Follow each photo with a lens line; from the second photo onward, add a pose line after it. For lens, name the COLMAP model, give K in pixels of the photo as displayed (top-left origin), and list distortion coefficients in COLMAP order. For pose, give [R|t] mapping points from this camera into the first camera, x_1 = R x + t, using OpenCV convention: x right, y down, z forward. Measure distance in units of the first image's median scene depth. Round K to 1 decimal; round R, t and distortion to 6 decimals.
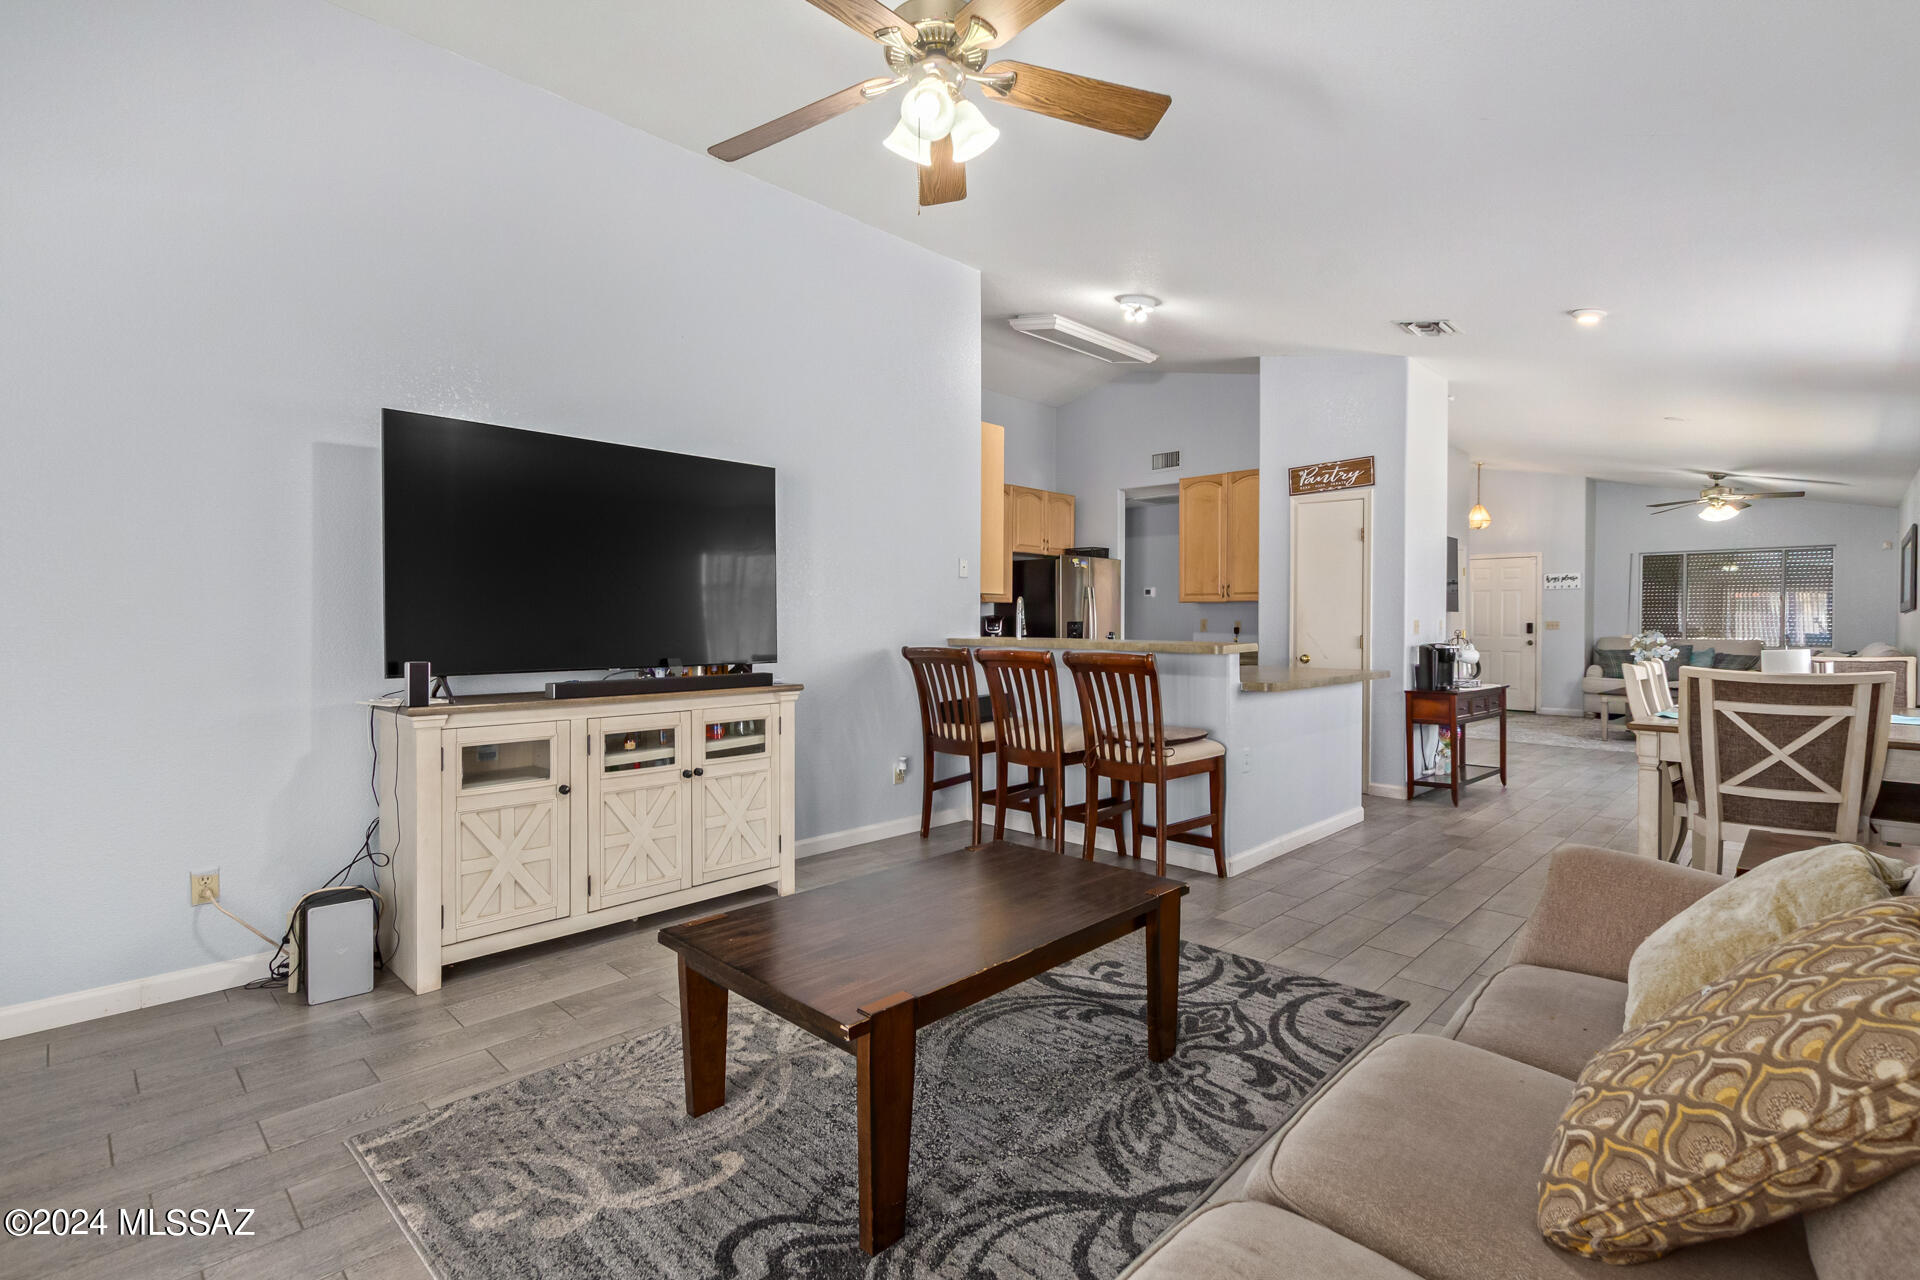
lens RADIAL K [[884.4, 0, 971.7], [0, 884.4, 632.6], [0, 0, 1]] dist [0.004152, 0.000200]
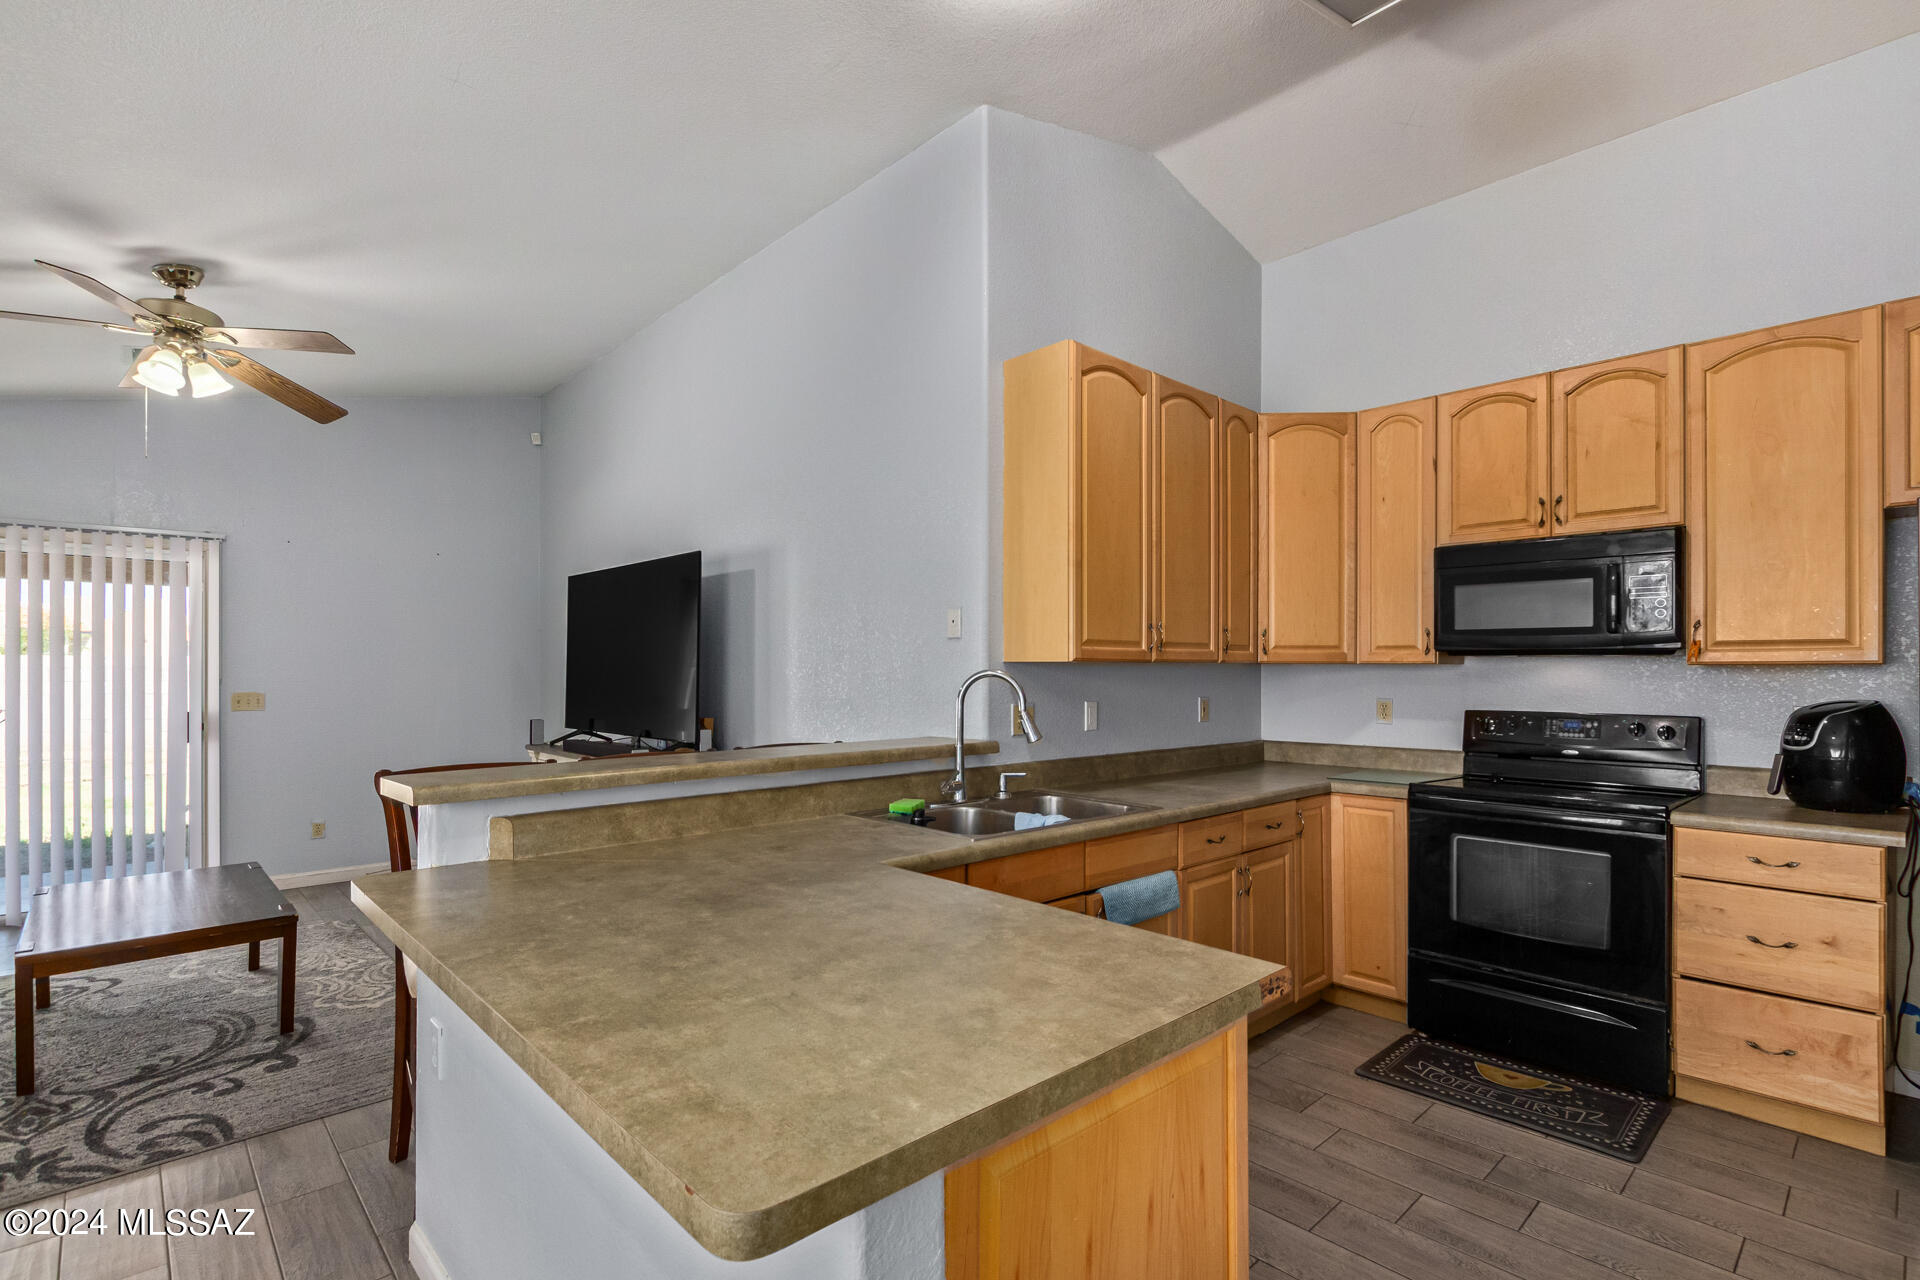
lens RADIAL K [[909.9, 0, 963.9], [0, 909.9, 666.5], [0, 0, 1]] dist [0.001387, -0.001263]
pose [[-0.054048, -0.004468, -0.998528, 0.751772], [-0.014377, 0.999890, -0.003696, -0.050553], [0.998435, 0.014156, -0.054107, 1.281192]]
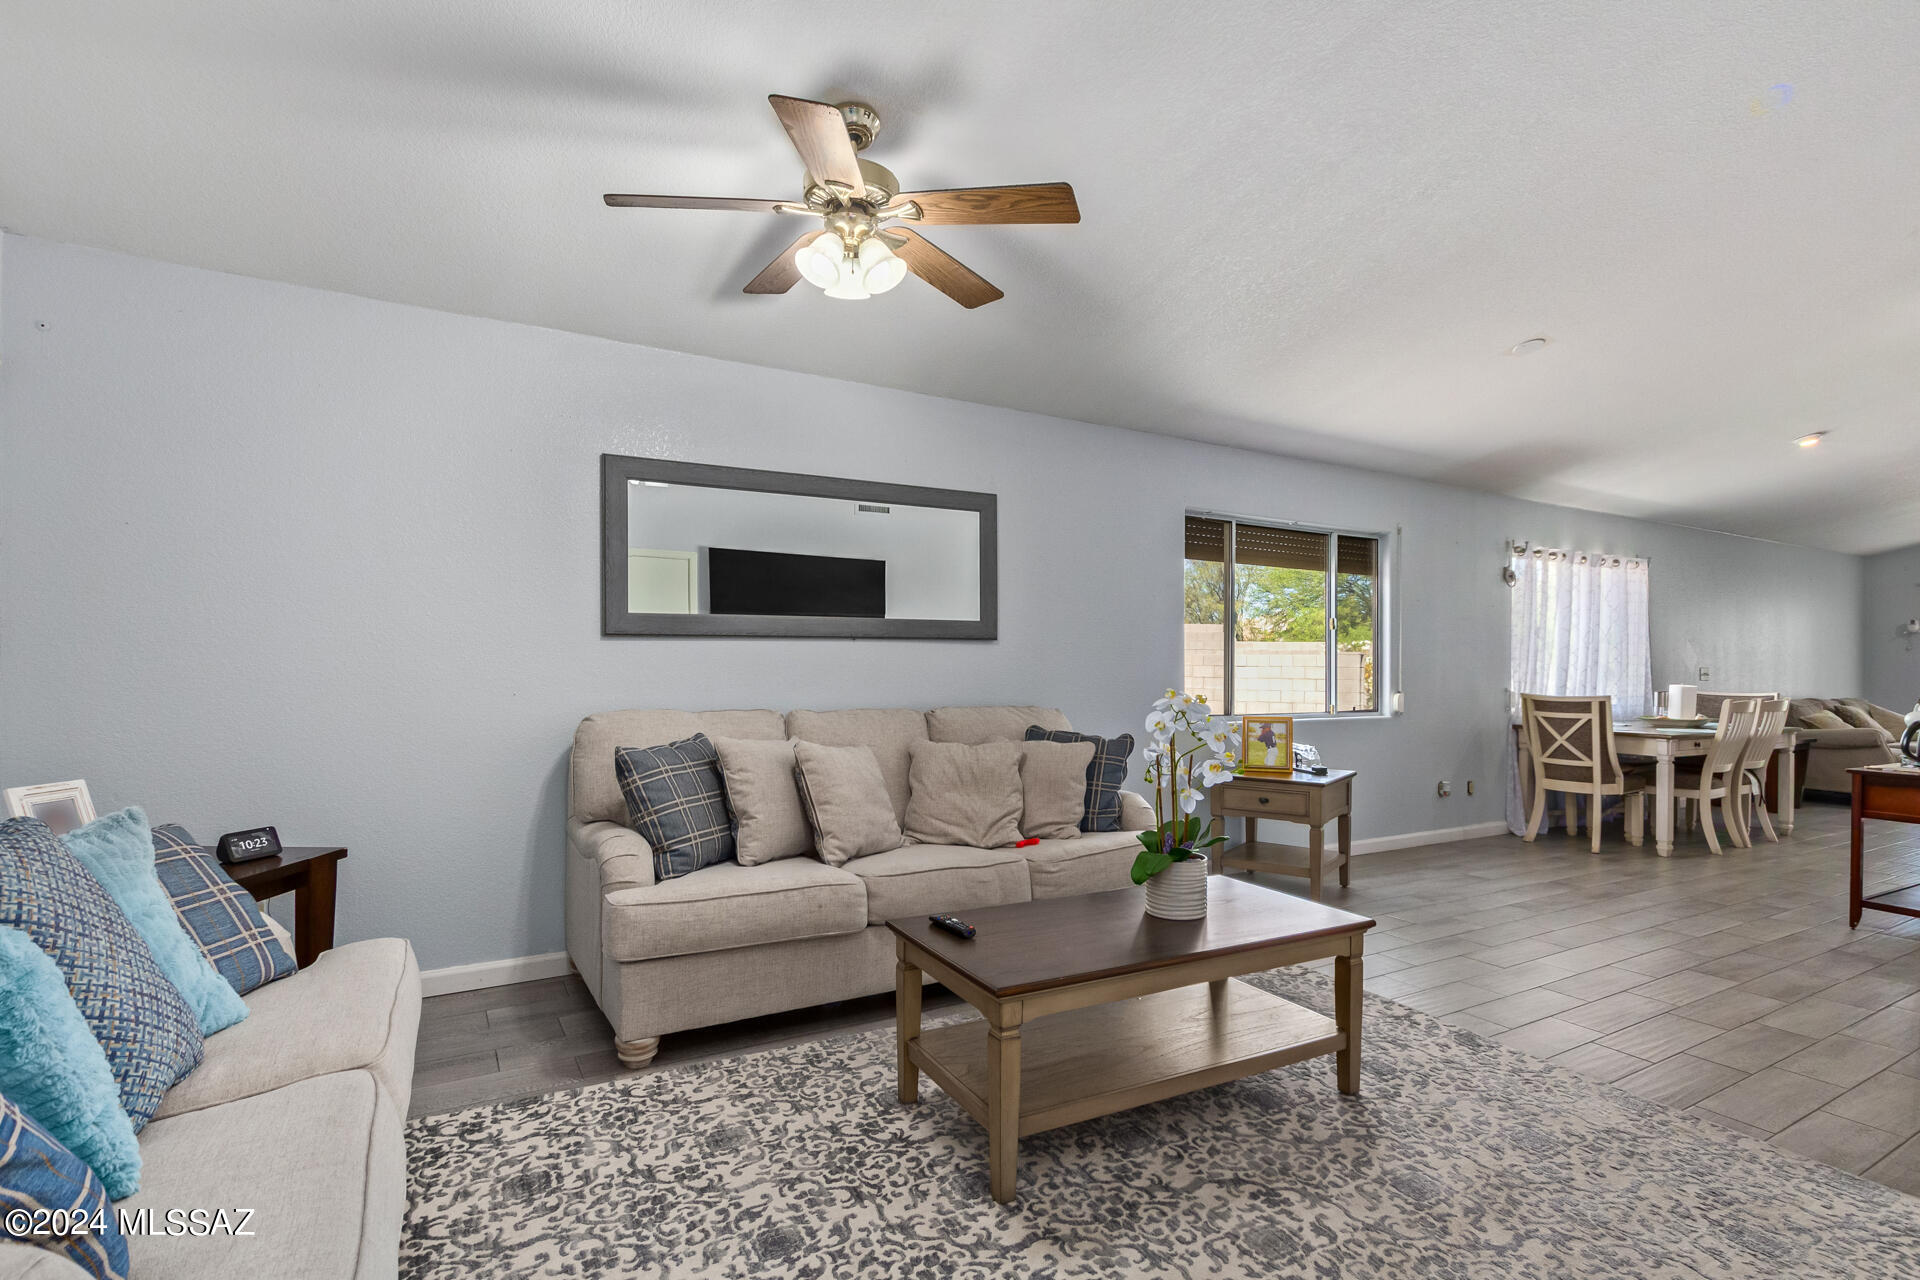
lens RADIAL K [[928.4, 0, 960.9], [0, 928.4, 667.3], [0, 0, 1]] dist [0.003520, 0.000158]
pose [[-0.963787, -0.010450, 0.266468, 1.577468], [-0.006137, 0.999836, 0.017013, -0.032478], [-0.266602, 0.014761, -0.963694, 2.744178]]
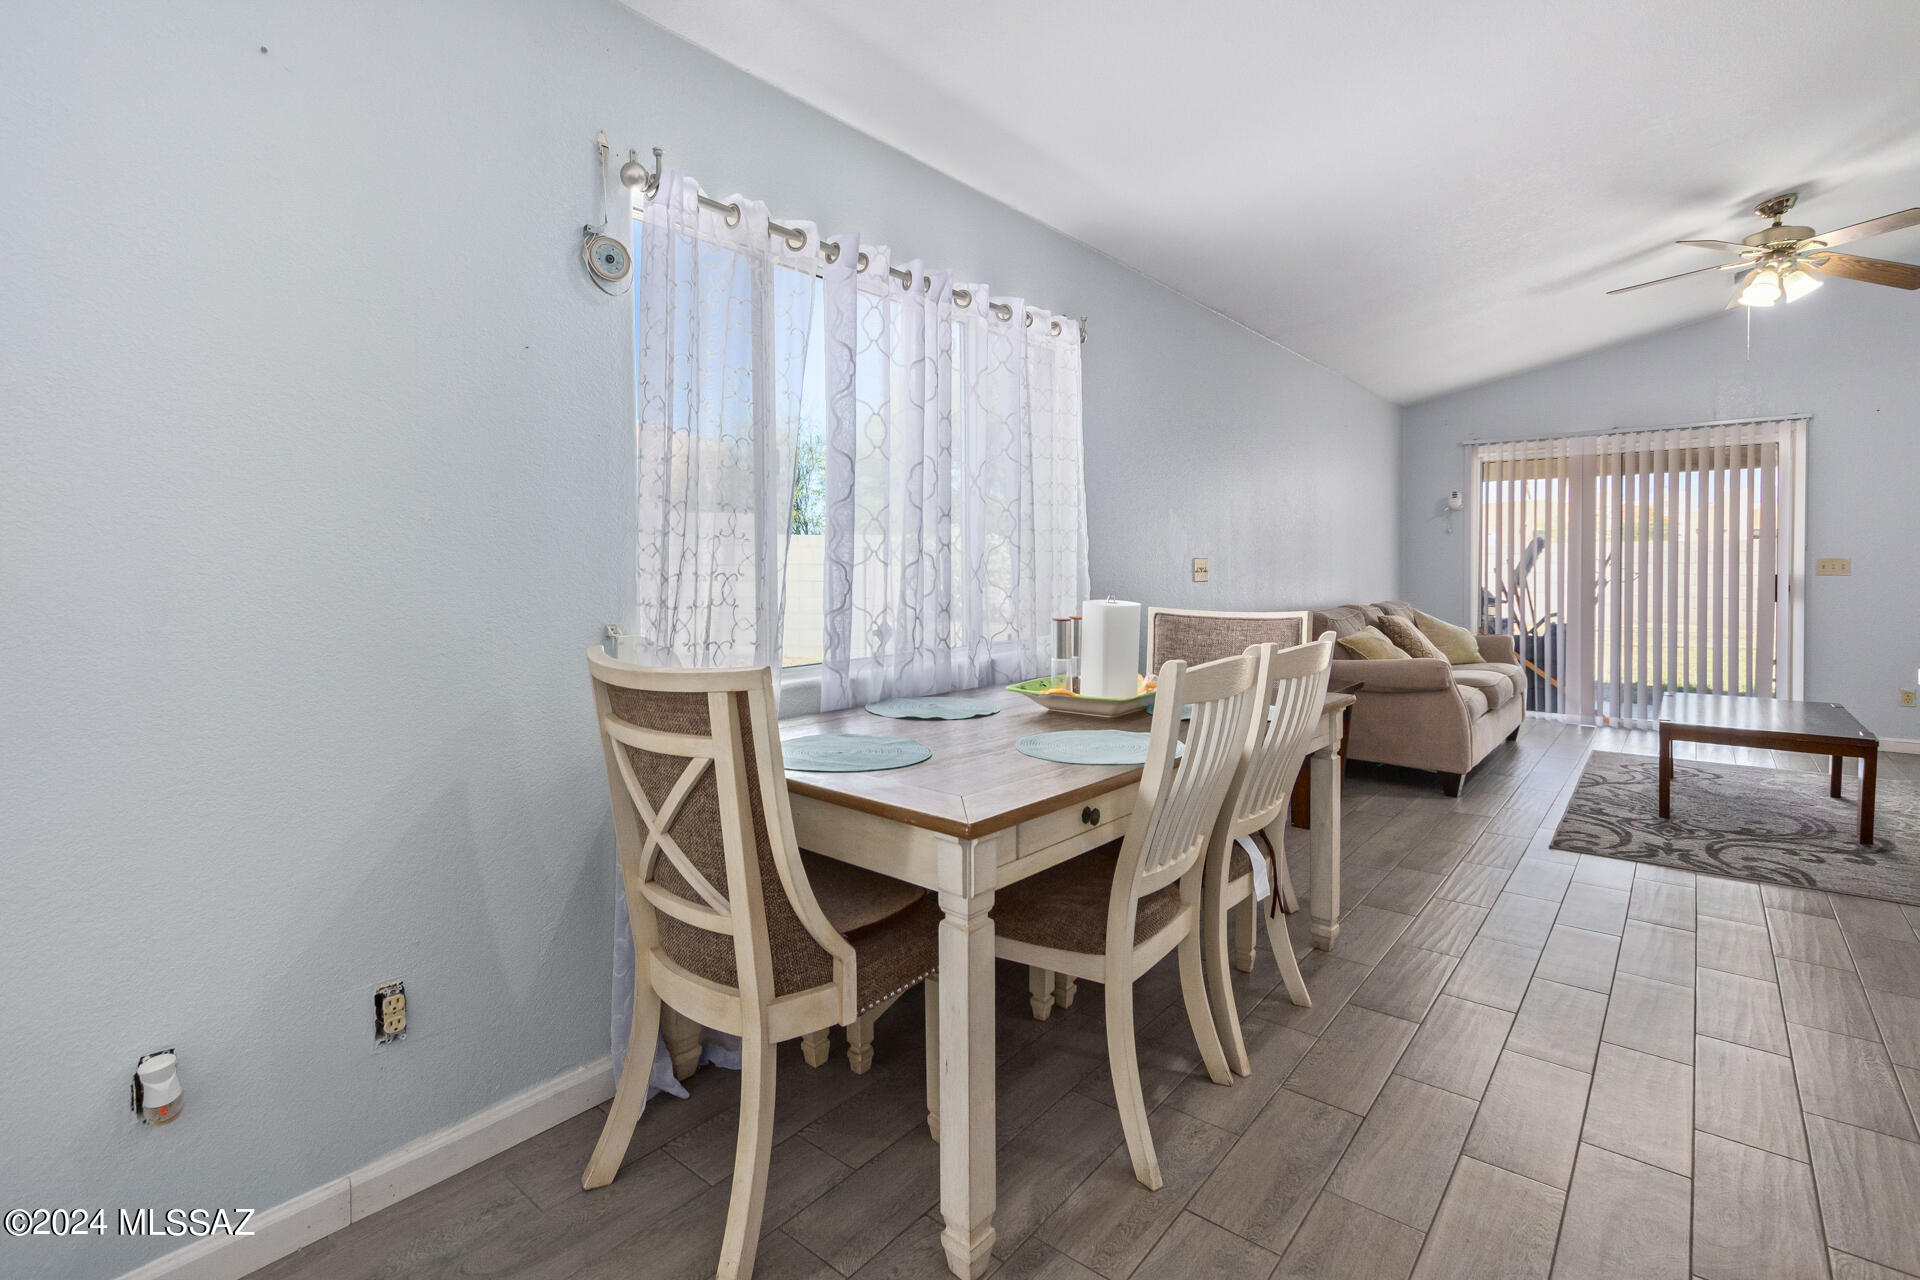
lens RADIAL K [[914.5, 0, 963.1], [0, 914.5, 584.2], [0, 0, 1]] dist [0.000759, -0.001128]
pose [[-0.995952, 0.002963, -0.089836, 0.957638], [-0.000102, 0.999419, 0.034094, -0.014212], [0.089885, 0.033965, -0.995373, 1.462135]]
